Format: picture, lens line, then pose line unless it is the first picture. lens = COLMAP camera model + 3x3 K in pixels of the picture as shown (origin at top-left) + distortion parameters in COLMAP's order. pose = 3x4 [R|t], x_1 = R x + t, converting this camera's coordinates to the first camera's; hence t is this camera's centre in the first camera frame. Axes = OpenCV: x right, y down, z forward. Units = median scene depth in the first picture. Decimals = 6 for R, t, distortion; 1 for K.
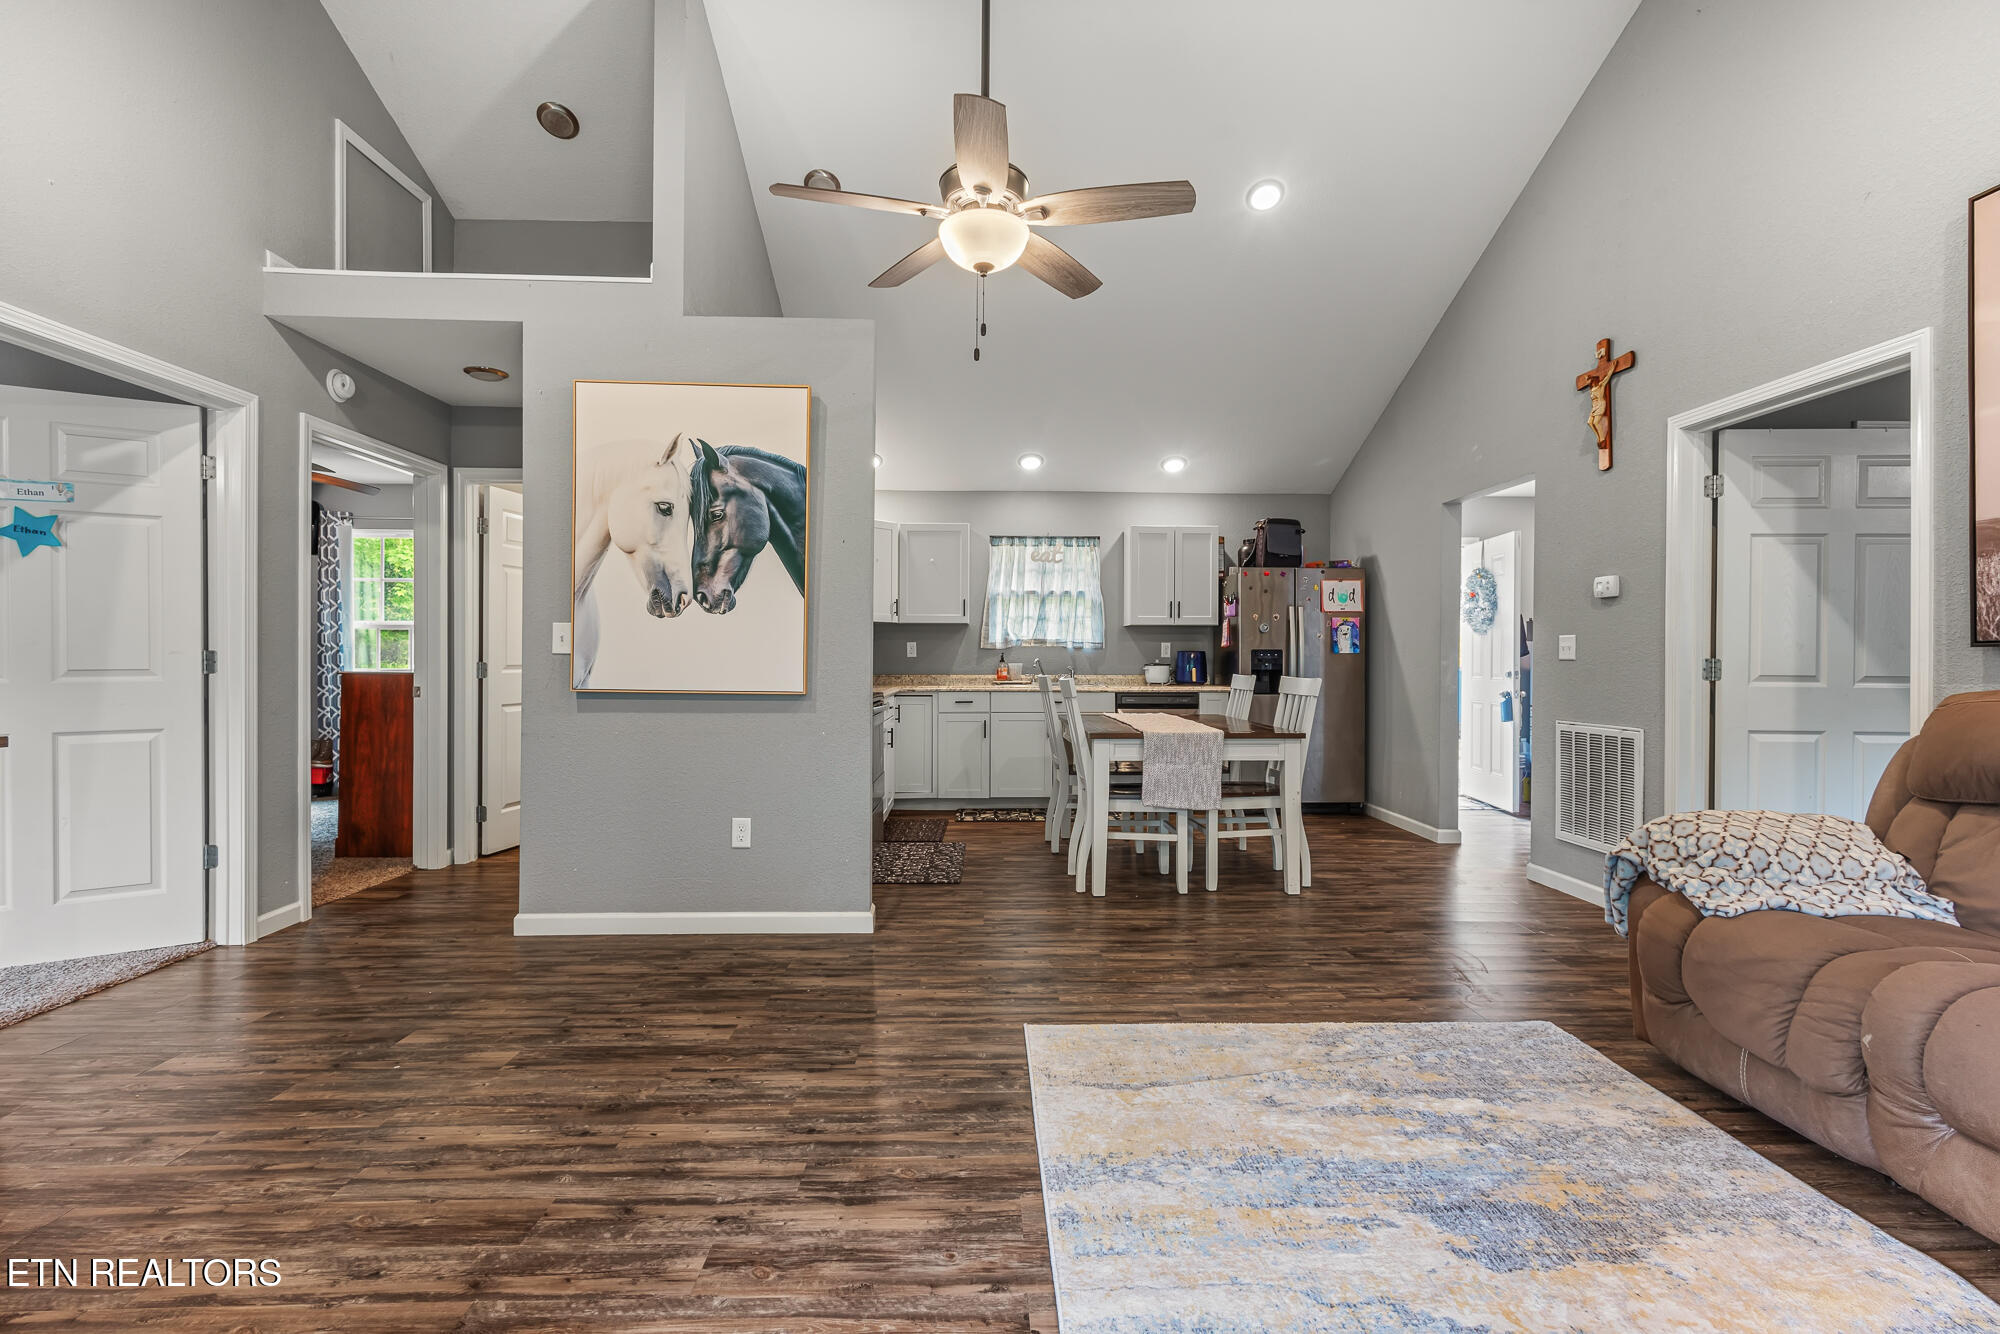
lens RADIAL K [[926.0, 0, 1008.9], [0, 926.0, 658.8], [0, 0, 1]] dist [-0.003715, 0.004468]
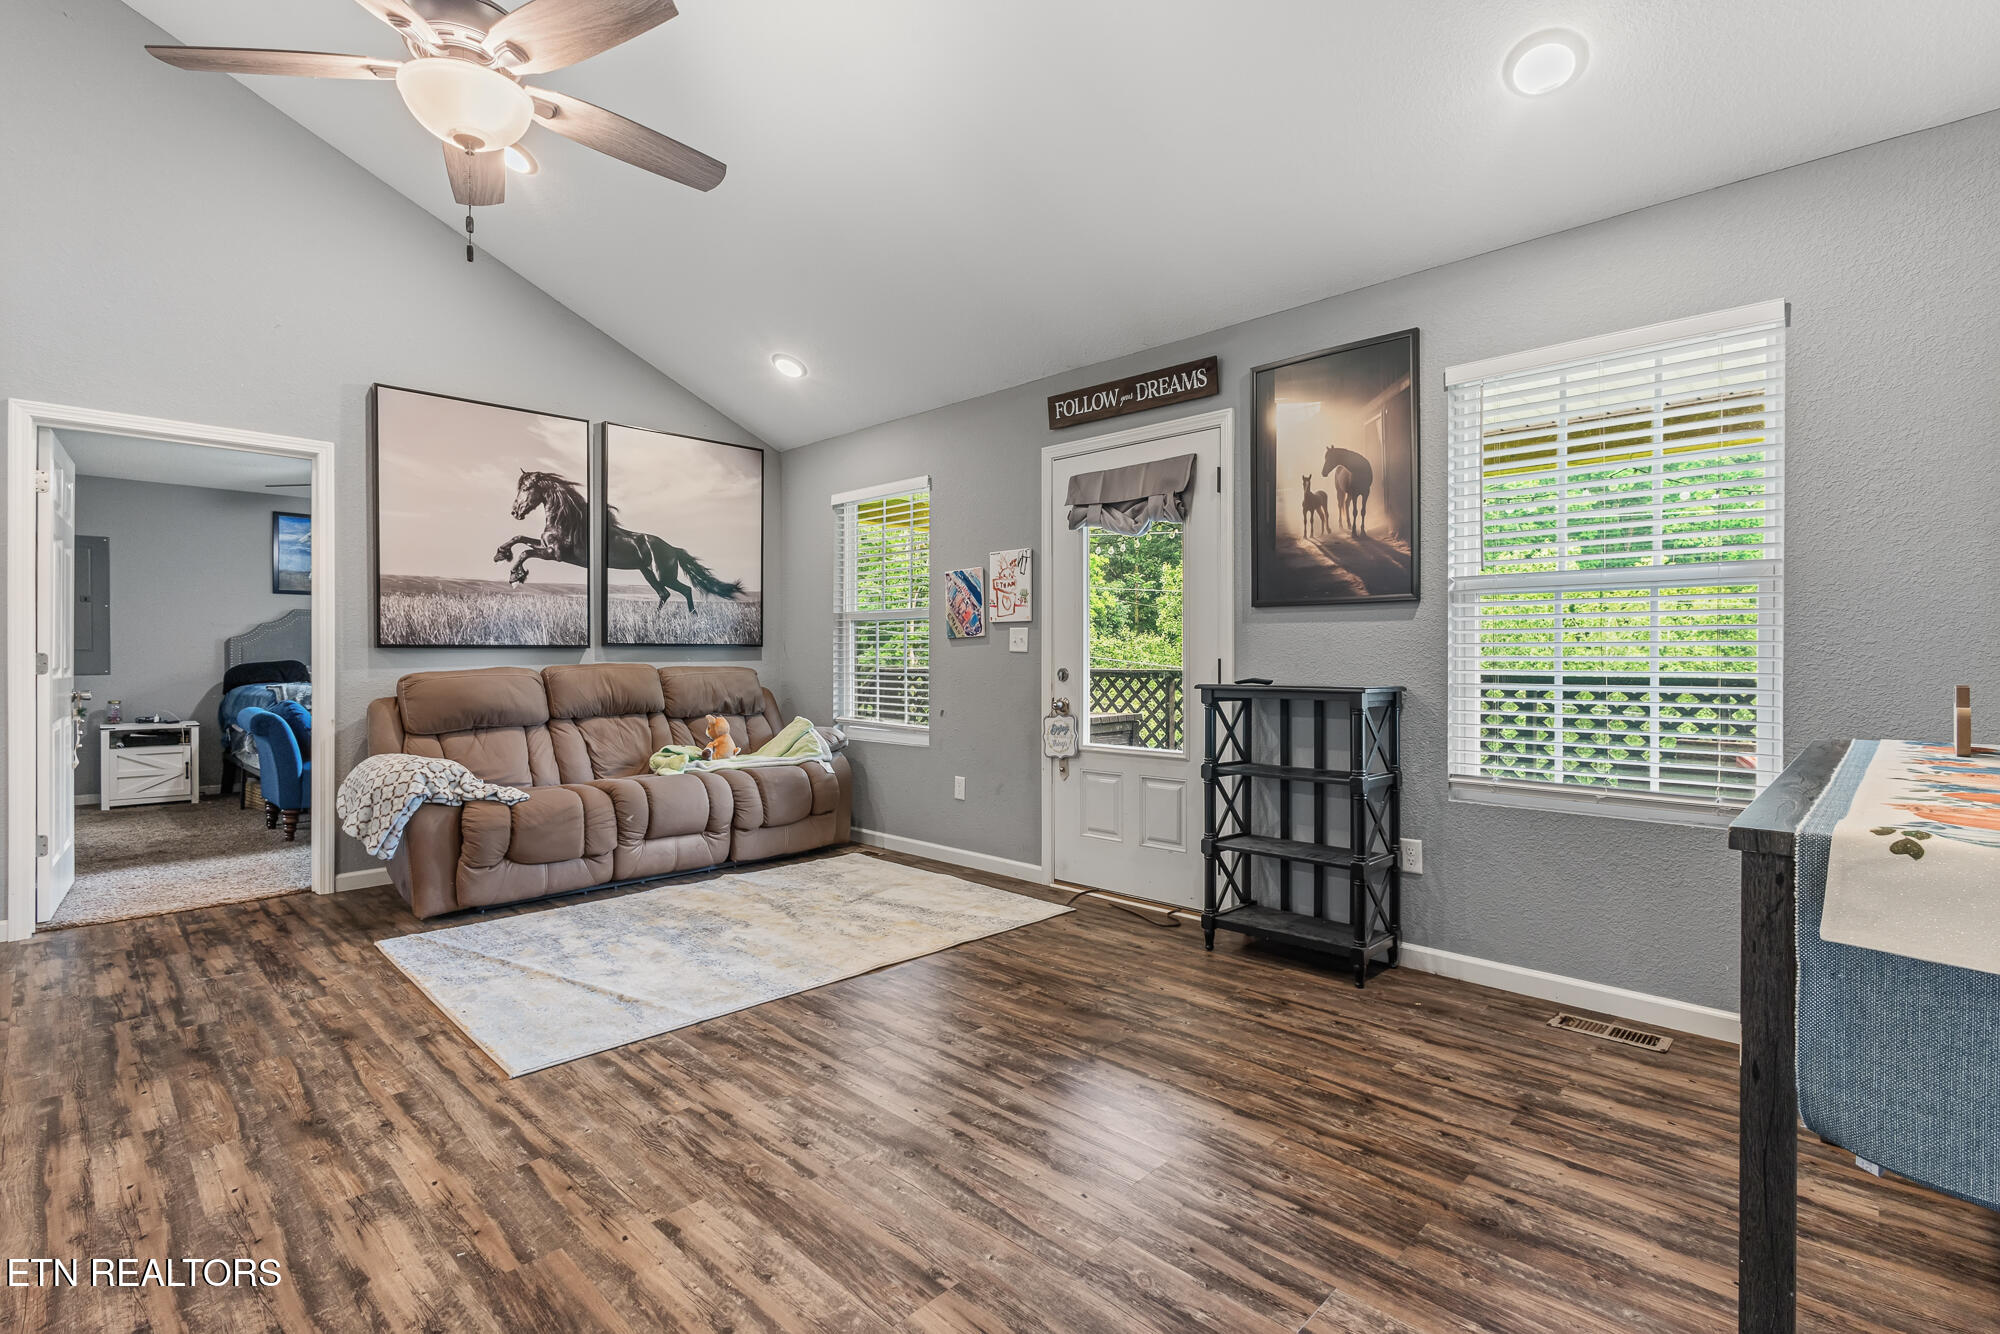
lens RADIAL K [[926.0, 0, 998.0], [0, 926.0, 658.9], [0, 0, 1]] dist [-0.003715, 0.004468]
pose [[-0.688147, -0.004764, 0.725556, -0.778229], [-0.005836, 0.999982, 0.001030, -0.000039], [-0.725548, -0.003526, -0.688162, 1.067647]]
